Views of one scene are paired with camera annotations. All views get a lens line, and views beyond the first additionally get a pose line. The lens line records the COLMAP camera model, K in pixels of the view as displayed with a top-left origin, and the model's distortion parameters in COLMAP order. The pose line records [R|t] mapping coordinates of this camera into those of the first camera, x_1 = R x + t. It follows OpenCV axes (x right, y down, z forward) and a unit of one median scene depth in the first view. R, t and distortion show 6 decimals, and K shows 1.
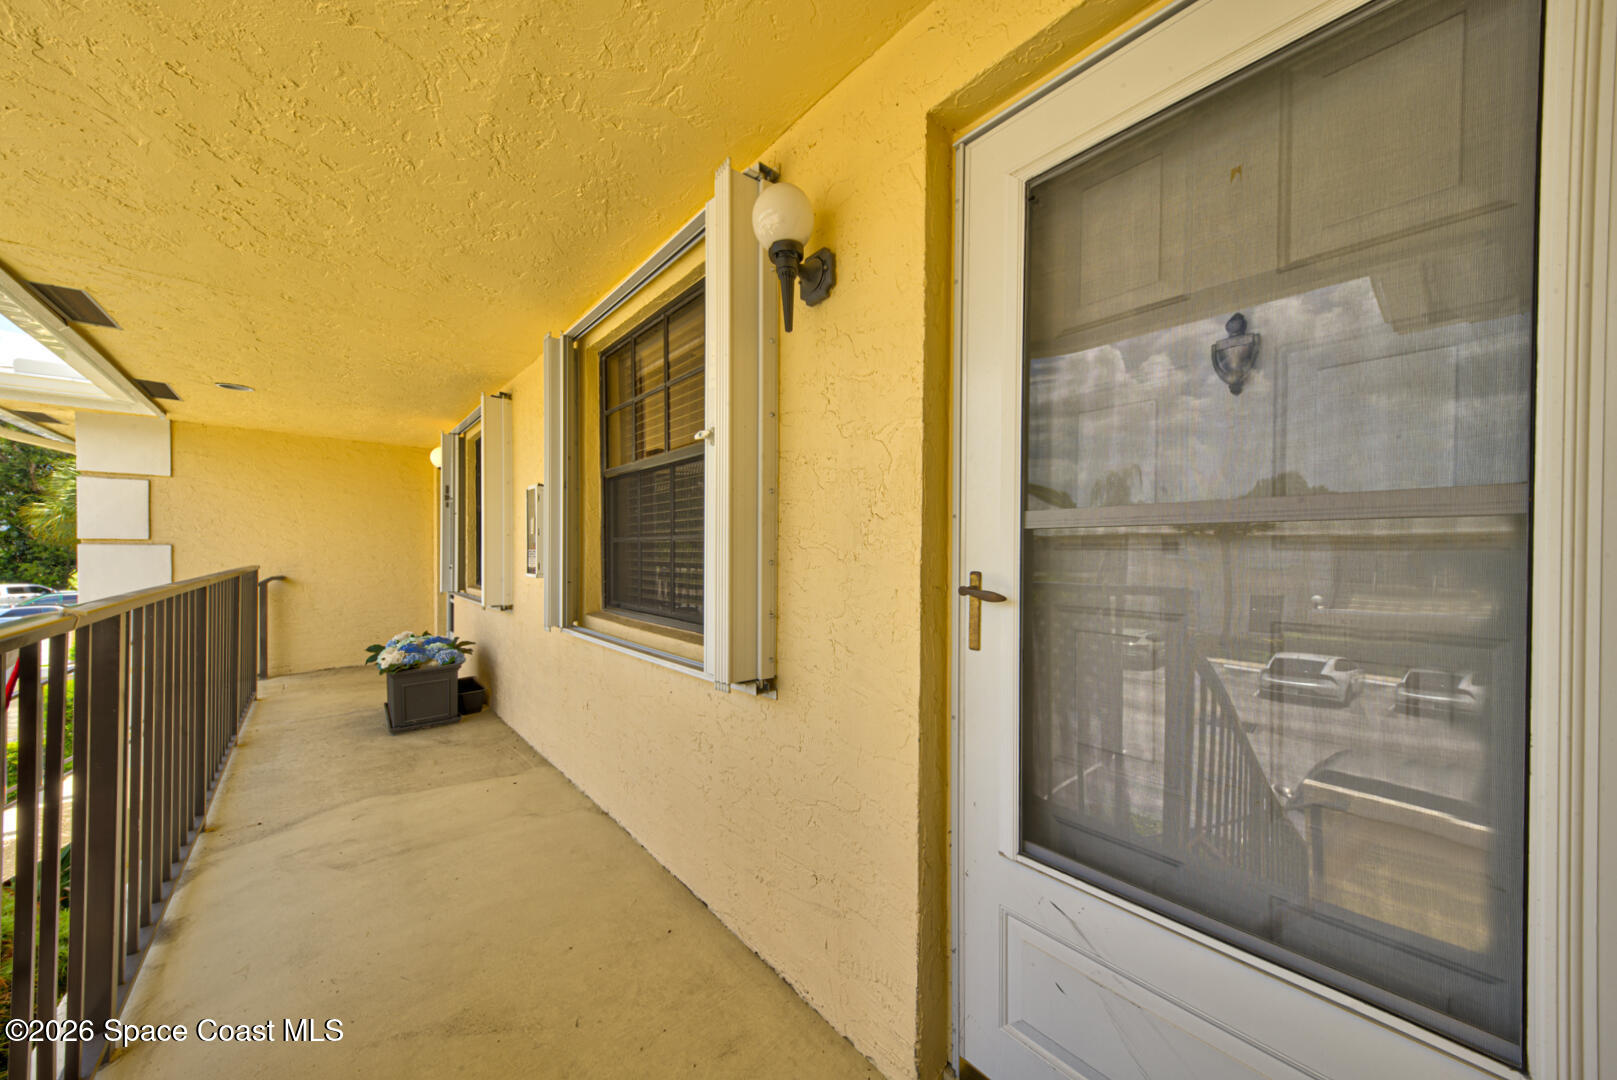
lens RADIAL K [[557.4, 0, 805.5], [0, 557.4, 557.0], [0, 0, 1]] dist [0.025186, -0.005157]
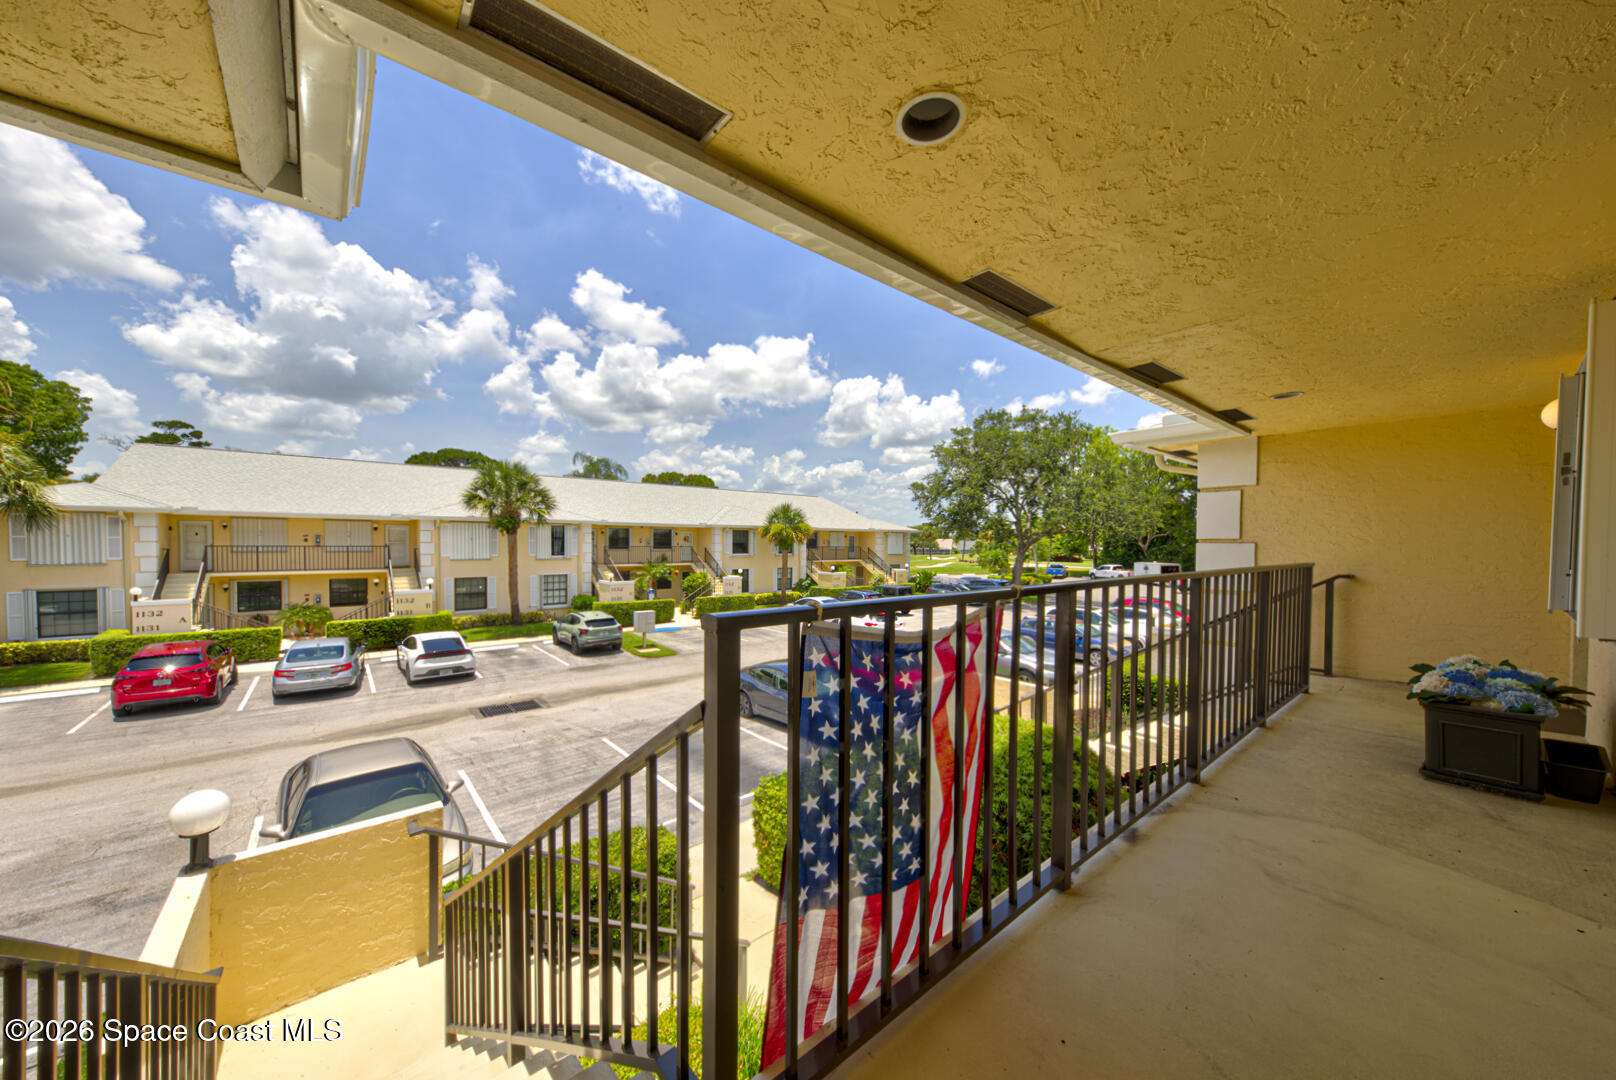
lens RADIAL K [[557.0, 0, 805.0], [0, 557.0, 557.0], [0, 0, 1]] dist [0.025186, -0.005157]
pose [[-0.018917, 0.020194, -0.999617, 0.086144], [-0.015363, 0.999672, 0.020486, -0.003085], [0.999703, 0.015744, -0.018600, 0.120090]]
